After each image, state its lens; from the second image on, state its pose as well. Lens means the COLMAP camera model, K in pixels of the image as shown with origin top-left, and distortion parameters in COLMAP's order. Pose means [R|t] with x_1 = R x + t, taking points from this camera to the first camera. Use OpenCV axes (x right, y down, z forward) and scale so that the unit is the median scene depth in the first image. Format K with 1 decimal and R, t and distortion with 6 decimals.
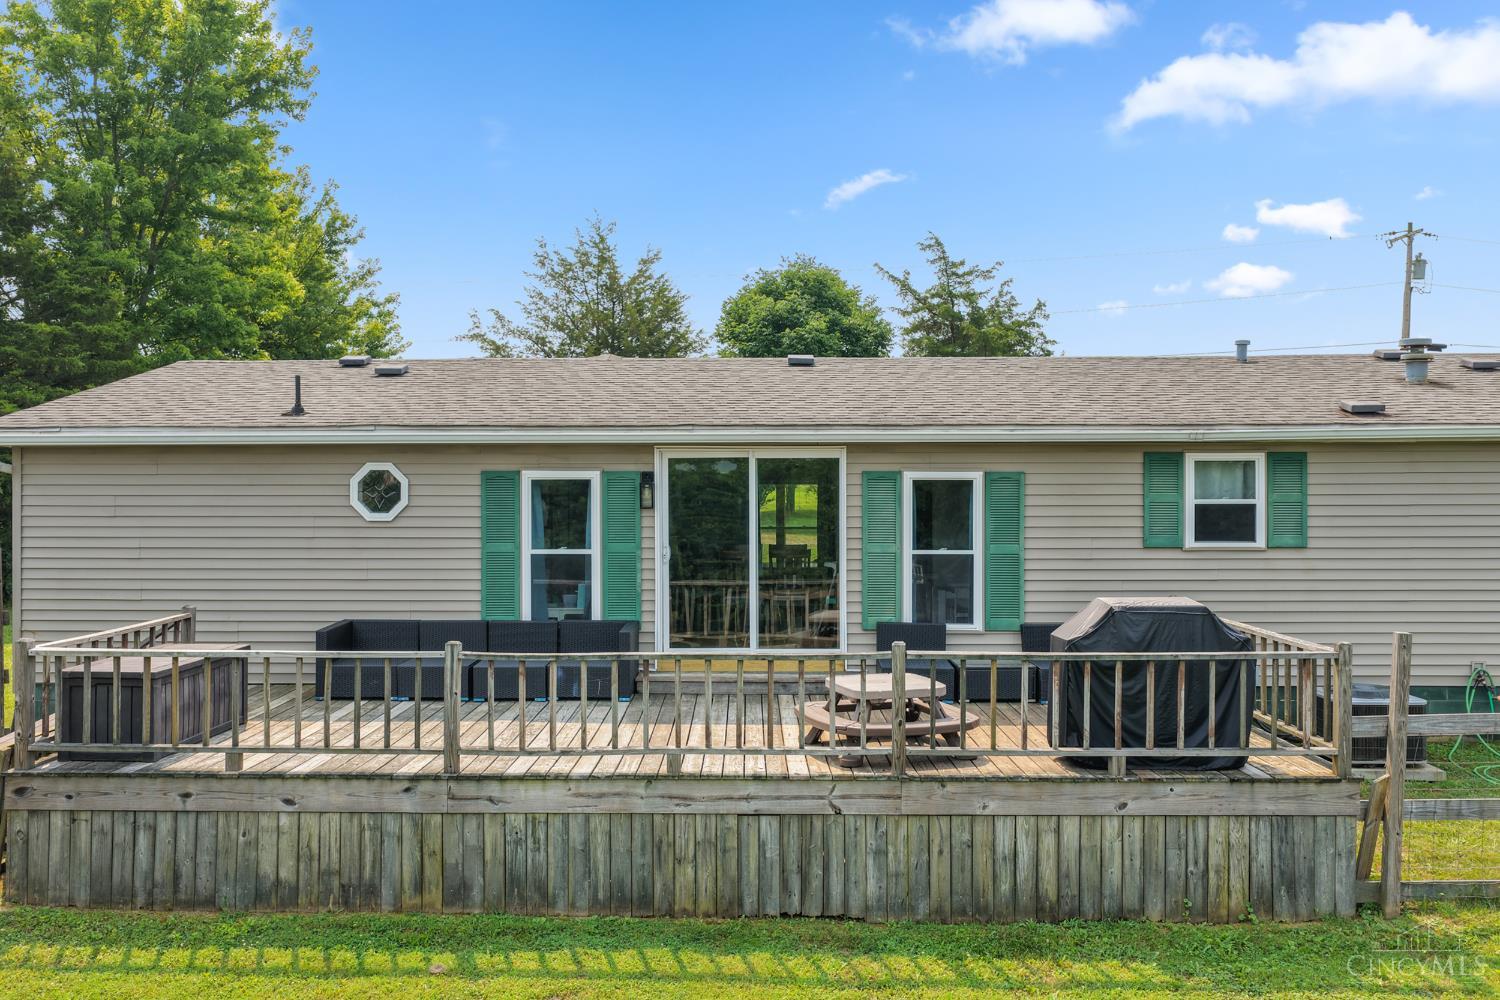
lens RADIAL K [[1245.6, 0, 750.9], [0, 1245.6, 499.8], [0, 0, 1]] dist [0.006827, 0.007596]
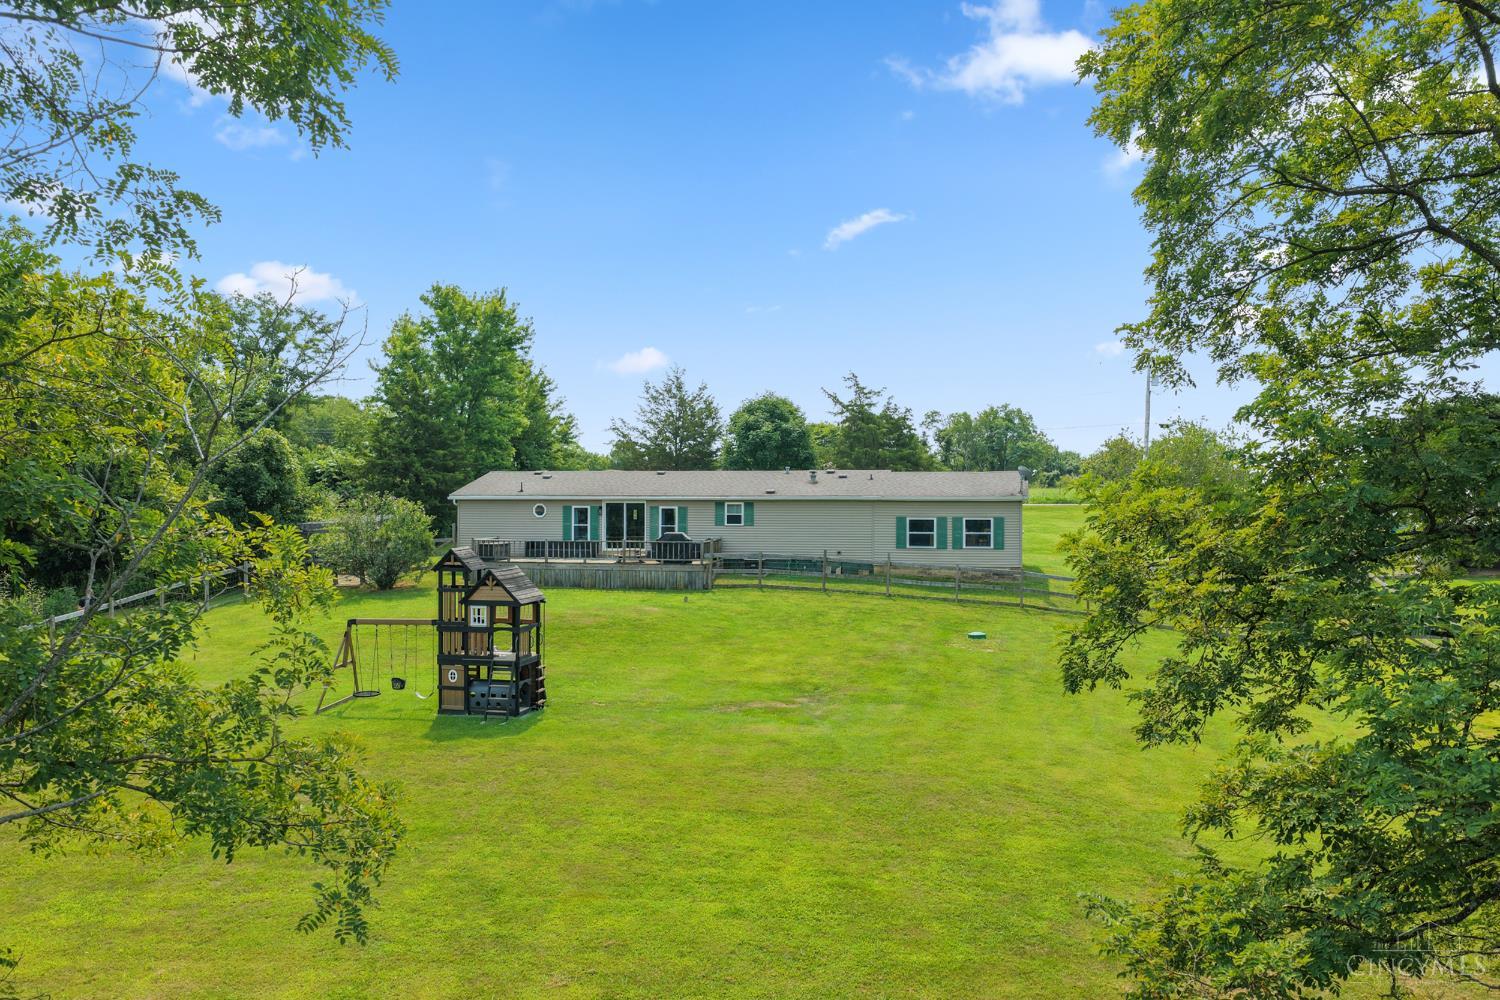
lens RADIAL K [[1245.6, 0, 745.9], [0, 1245.6, 498.5], [0, 0, 1]] dist [0.006827, 0.007596]
pose [[0.983253, 0.004860, -0.182183, 0.497884], [-0.006908, 0.999920, -0.010609, -0.003196], [0.182117, 0.011690, 0.983207, -1.299437]]
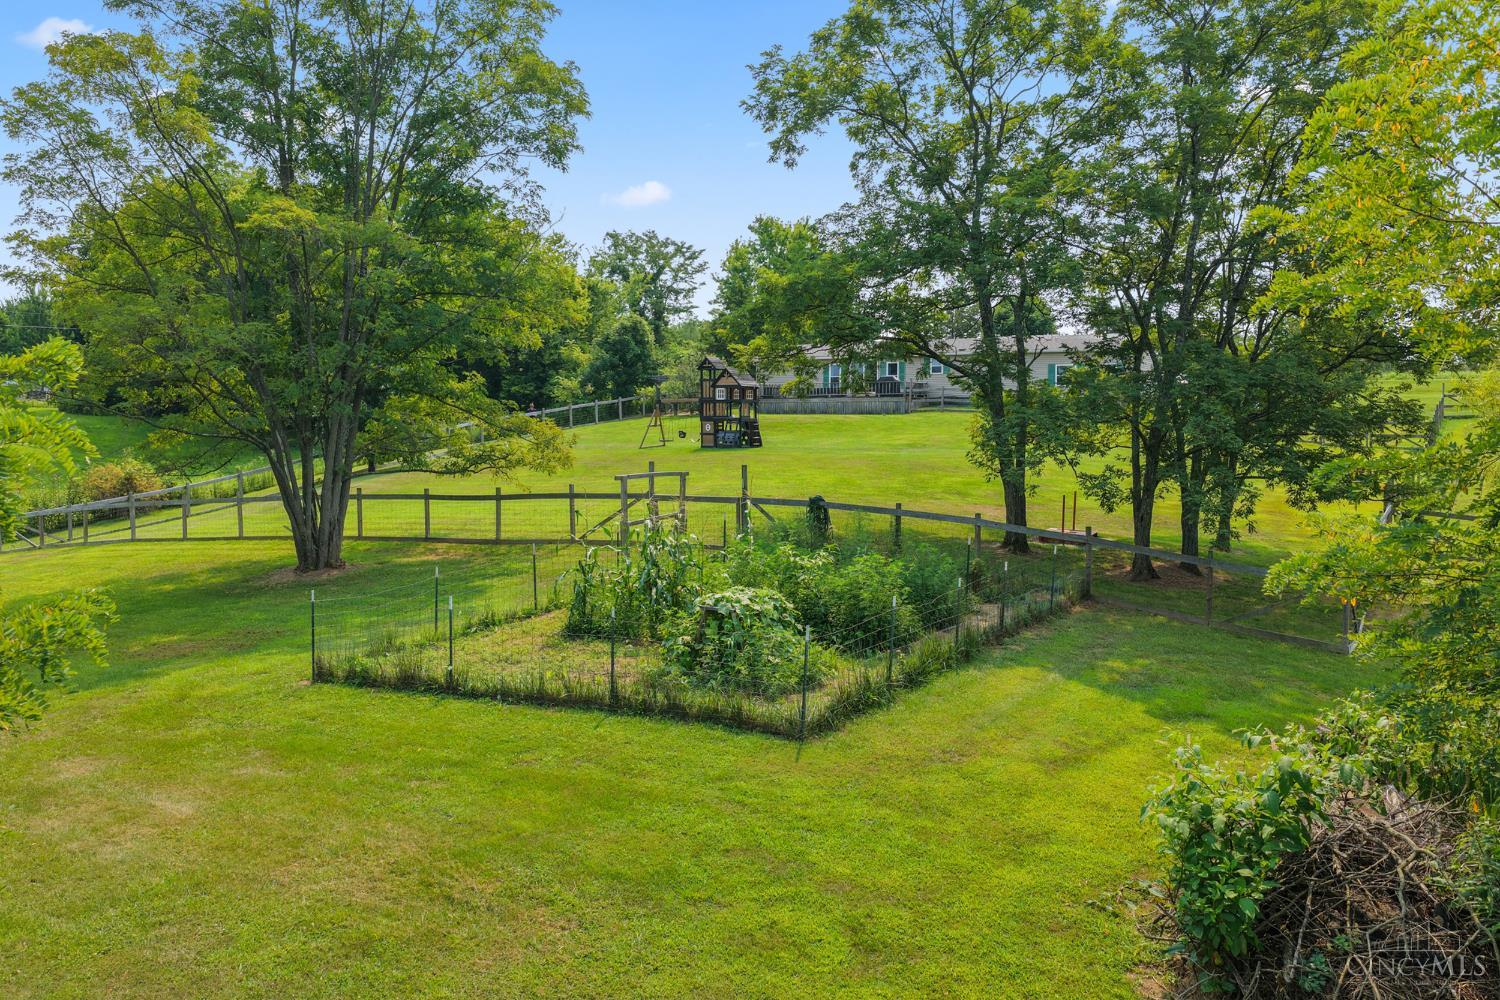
lens RADIAL K [[1245.6, 0, 752.1], [0, 1245.6, 502.5], [0, 0, 1]] dist [0.006827, 0.007596]
pose [[0.877750, 0.029103, -0.478235, 1.042265], [-0.007667, 0.998879, 0.046713, 0.161358], [0.479058, -0.037335, 0.876989, -1.962083]]
